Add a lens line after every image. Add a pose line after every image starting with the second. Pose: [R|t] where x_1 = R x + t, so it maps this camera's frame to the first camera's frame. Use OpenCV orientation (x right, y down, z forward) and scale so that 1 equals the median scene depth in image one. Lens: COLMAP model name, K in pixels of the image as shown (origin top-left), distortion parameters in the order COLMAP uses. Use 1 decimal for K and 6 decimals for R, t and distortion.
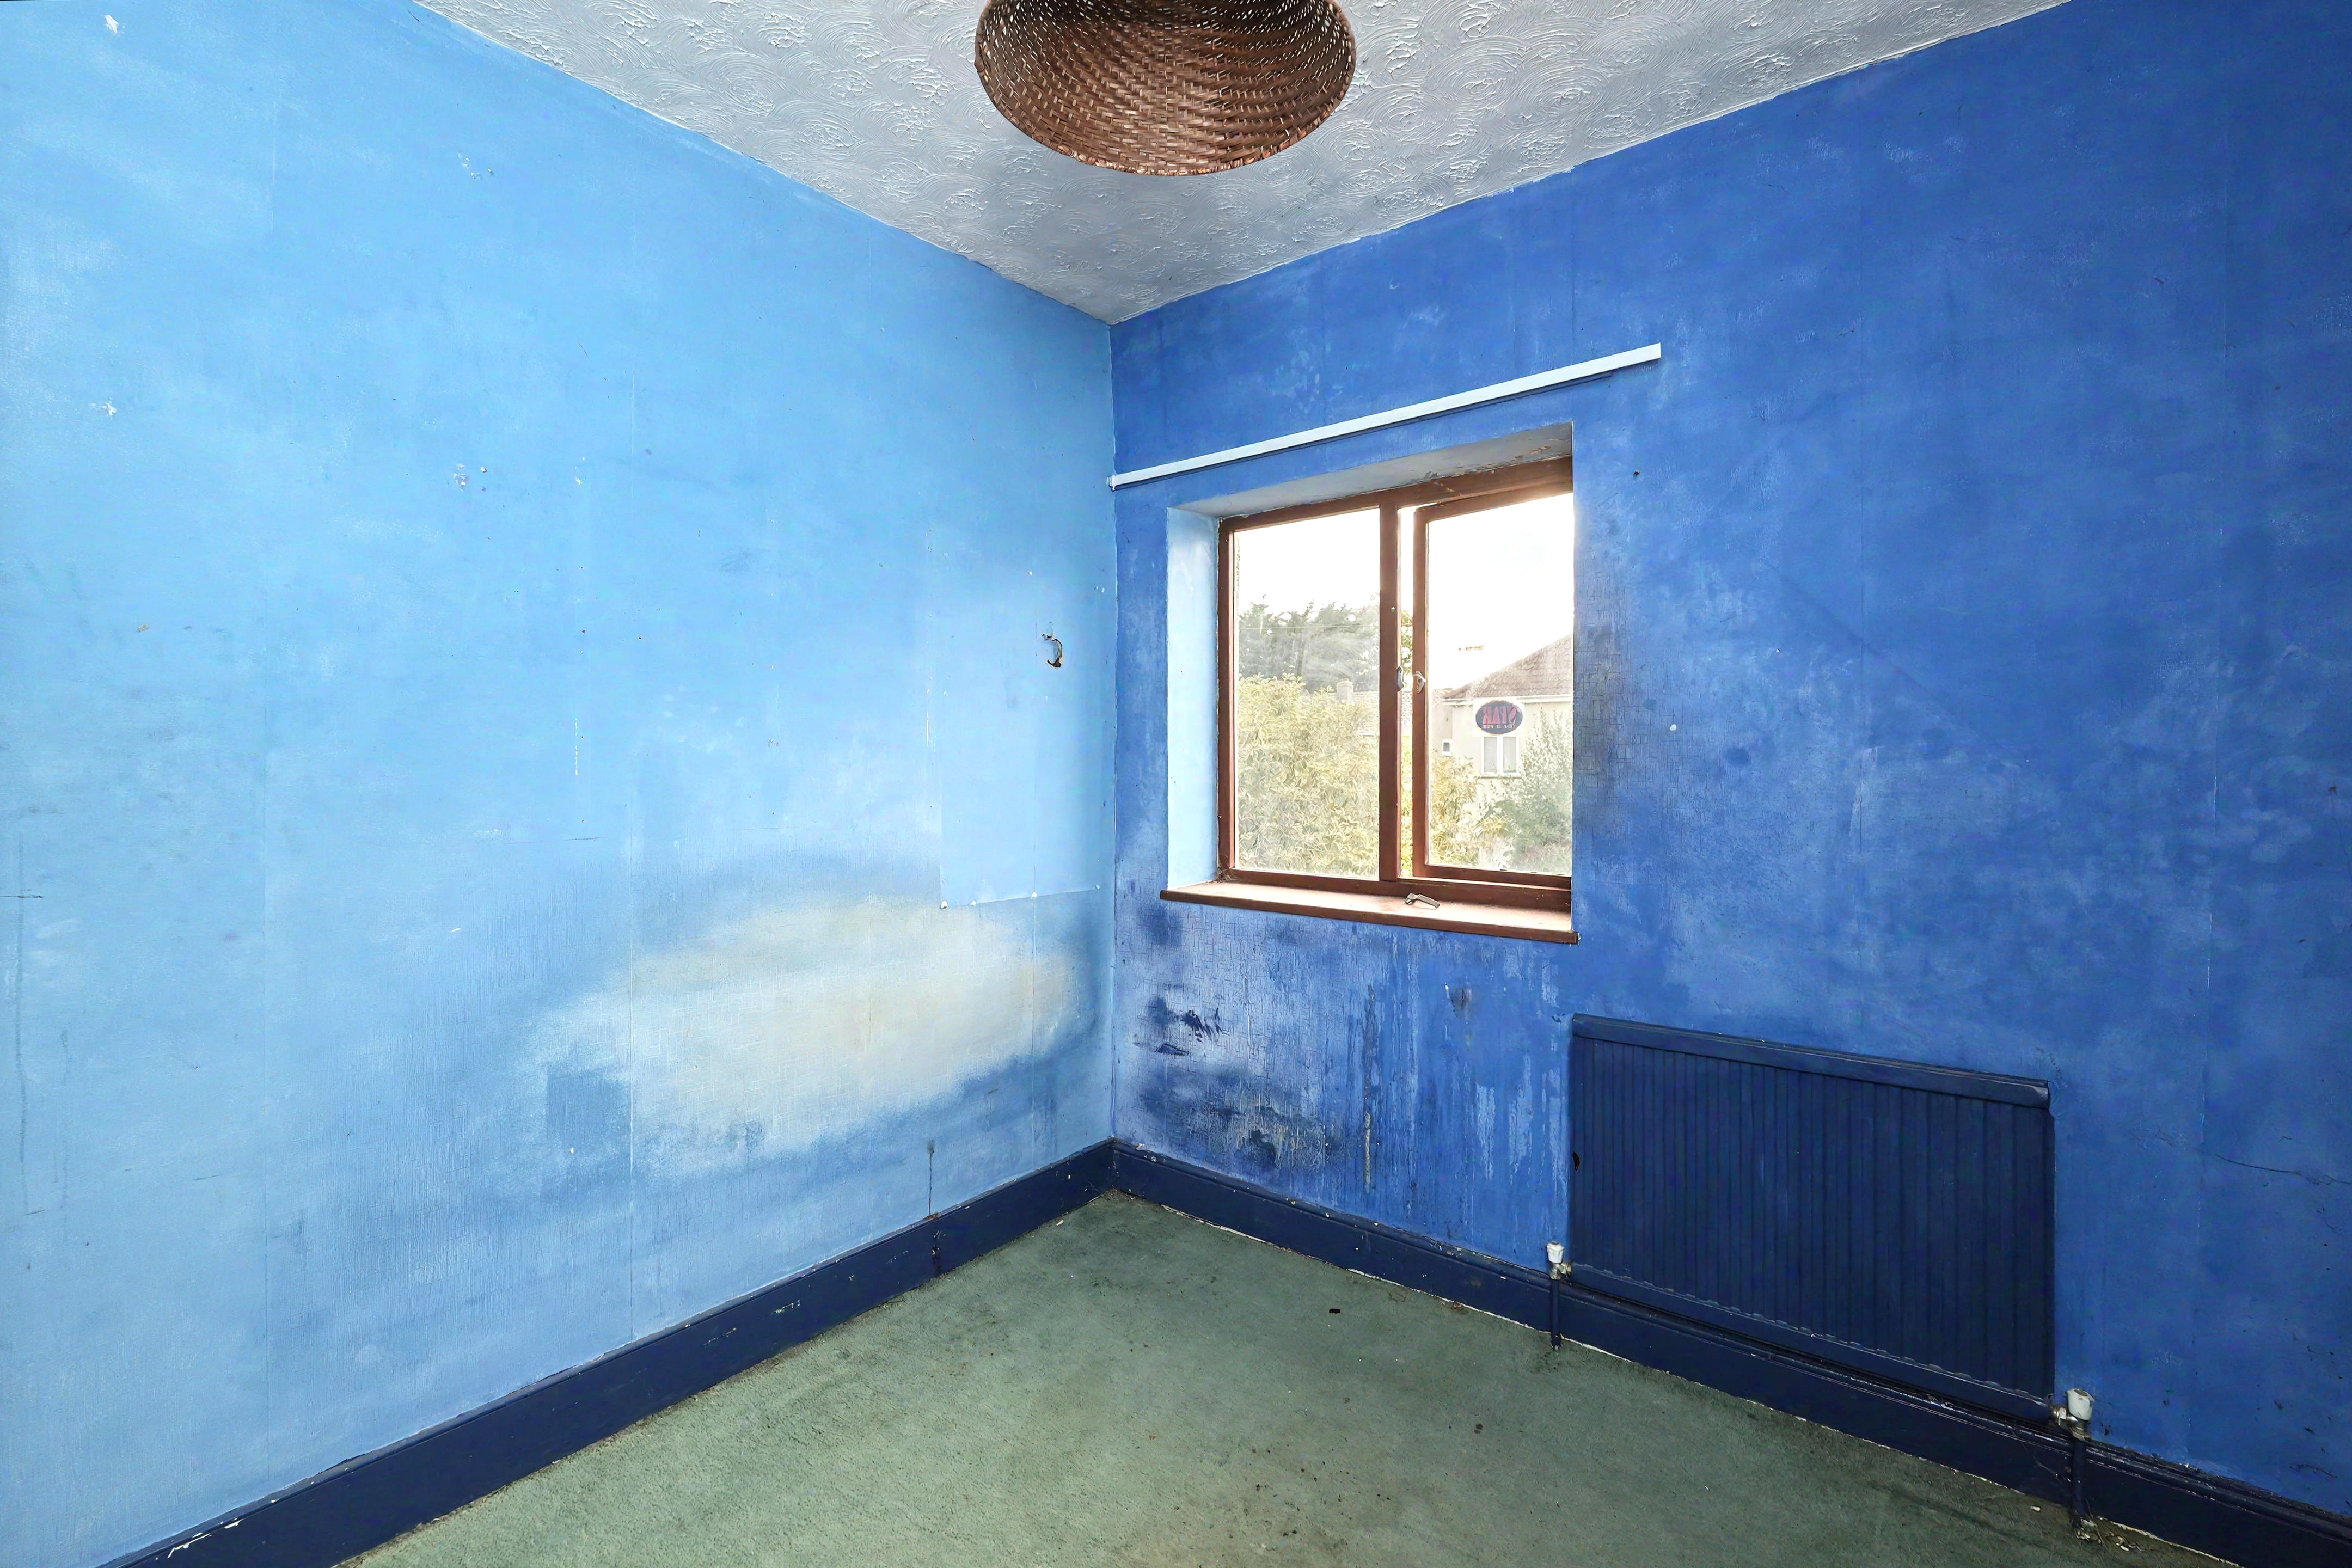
lens RADIAL K [[1003.5, 0, 1186.5], [0, 1003.5, 767.3], [0, 0, 1]] dist [-0.002236, -0.005261]
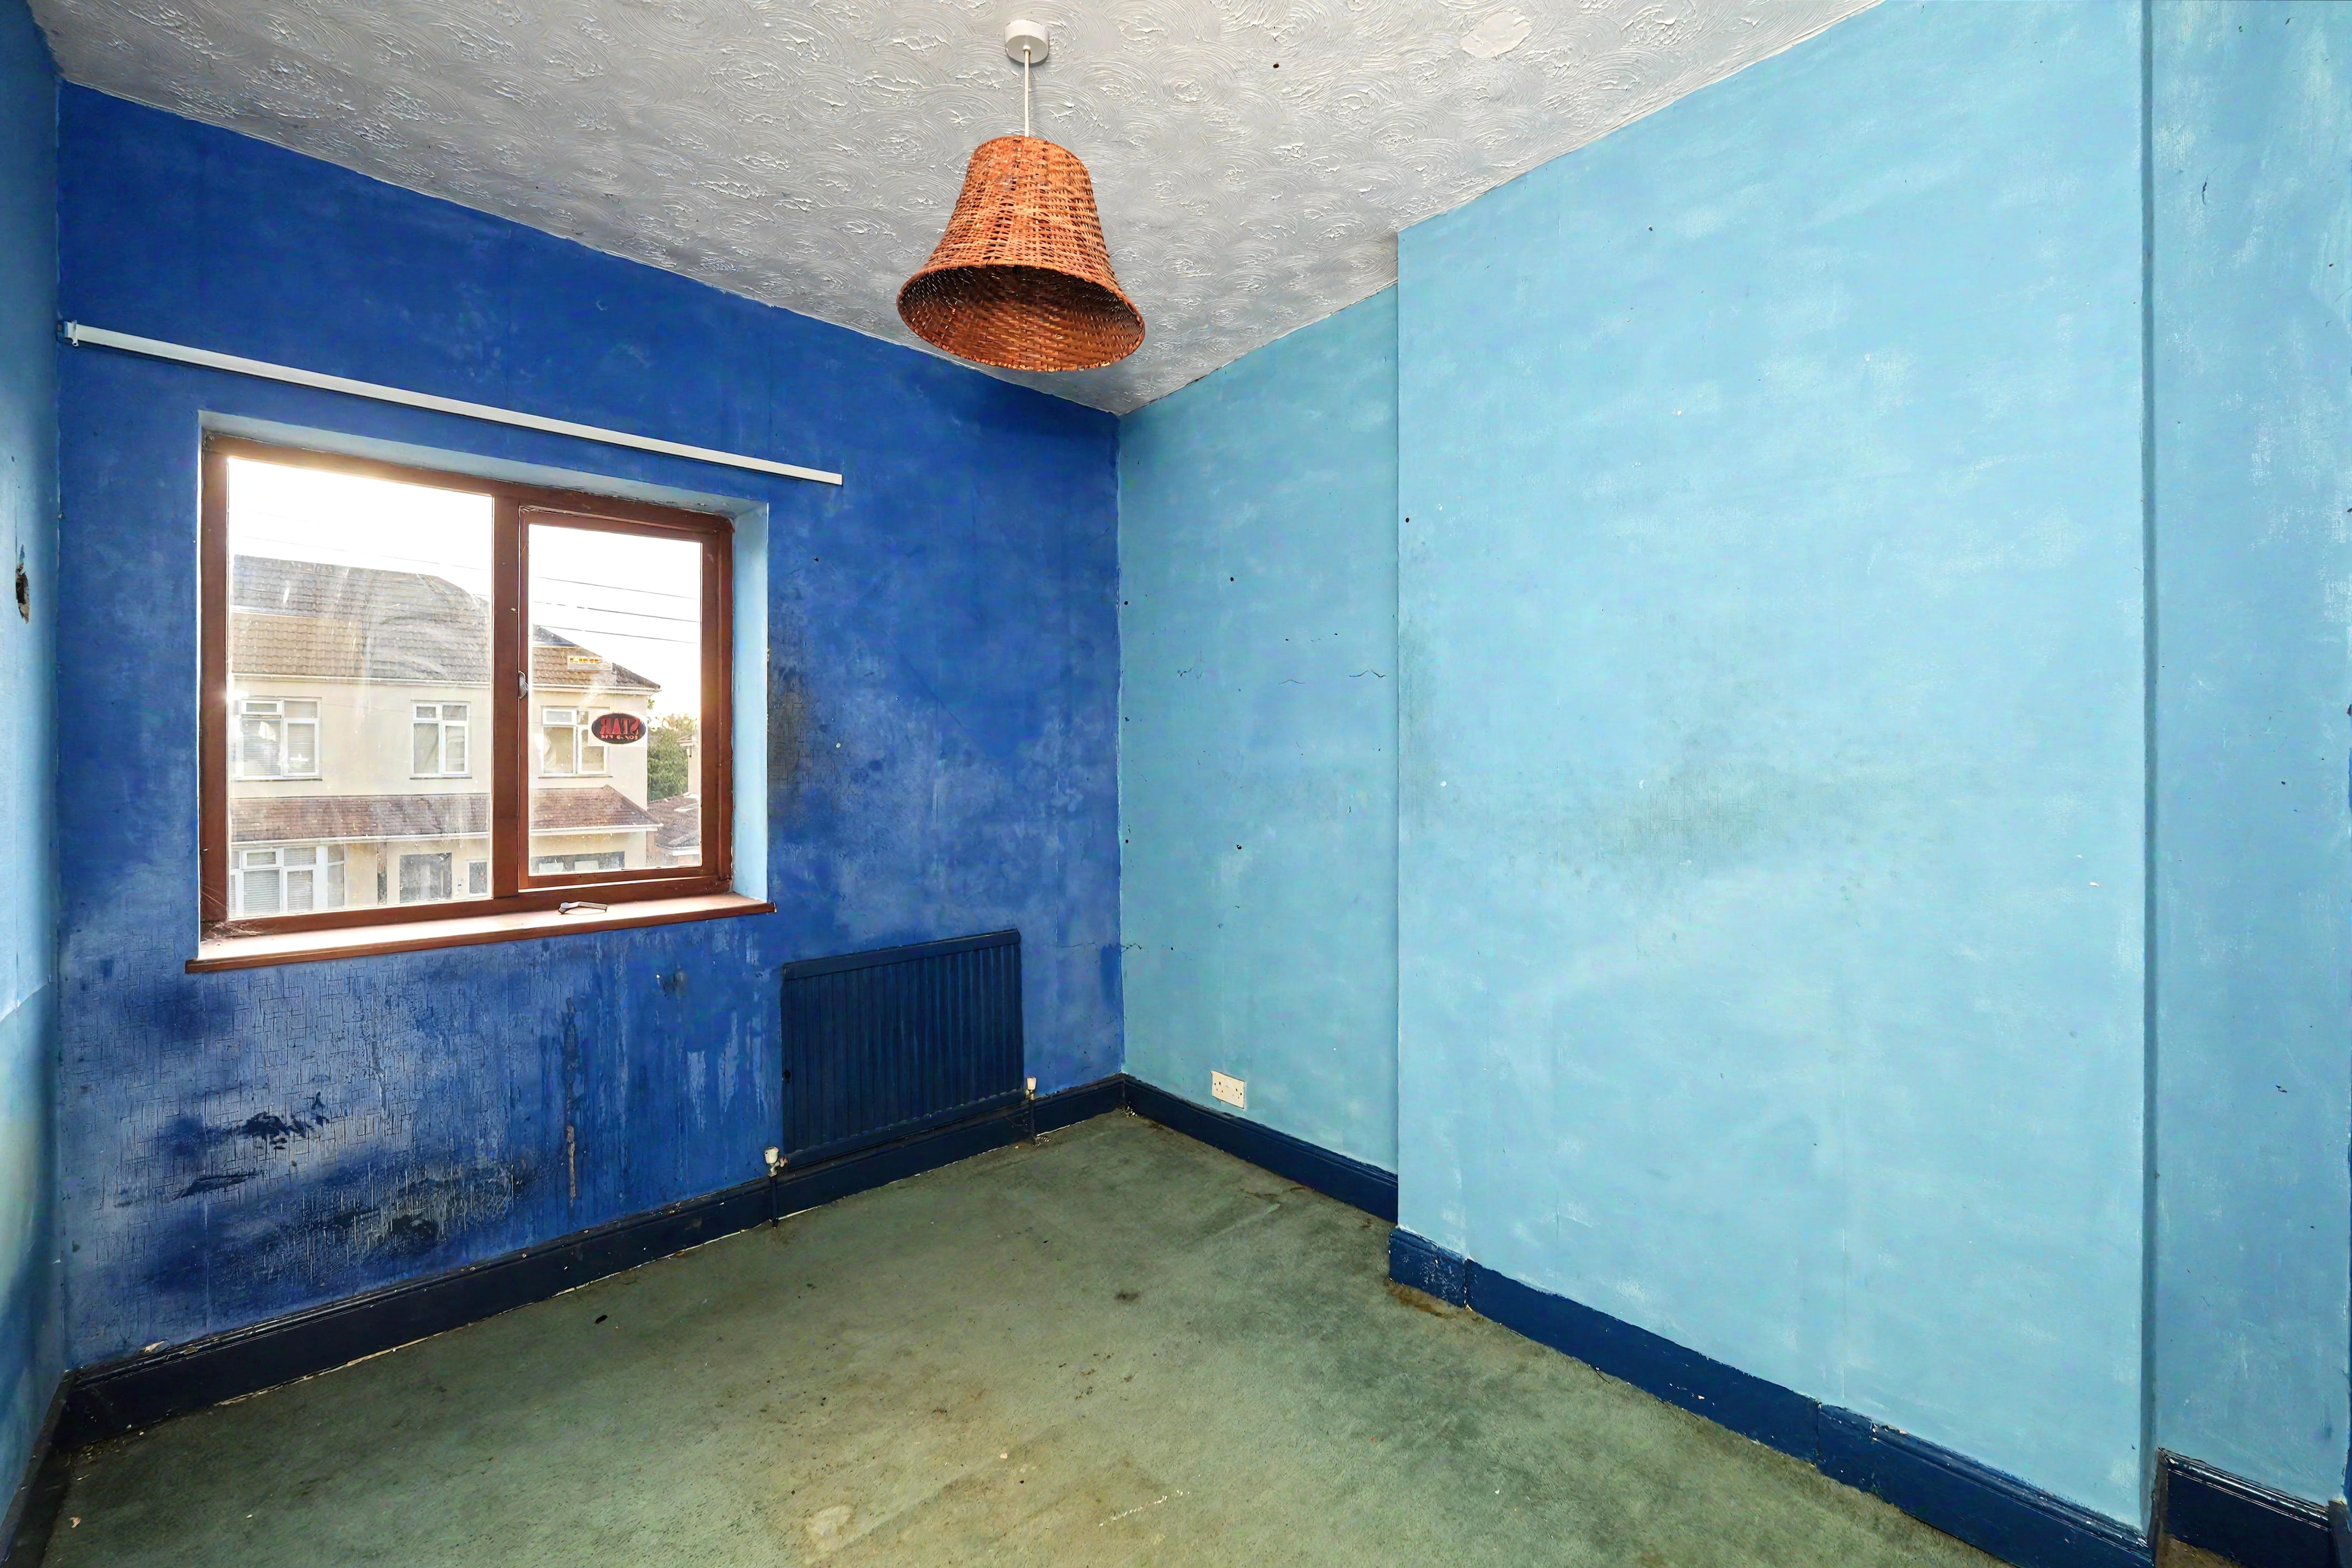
lens RADIAL K [[1003.5, 0, 1186.5], [0, 1003.5, 767.3], [0, 0, 1]] dist [-0.002236, -0.005261]
pose [[0.135075, -0.009414, 0.990791, -0.784920], [0.005201, 0.999948, 0.008792, -0.016899], [-0.990822, 0.003965, 0.135117, 0.290909]]
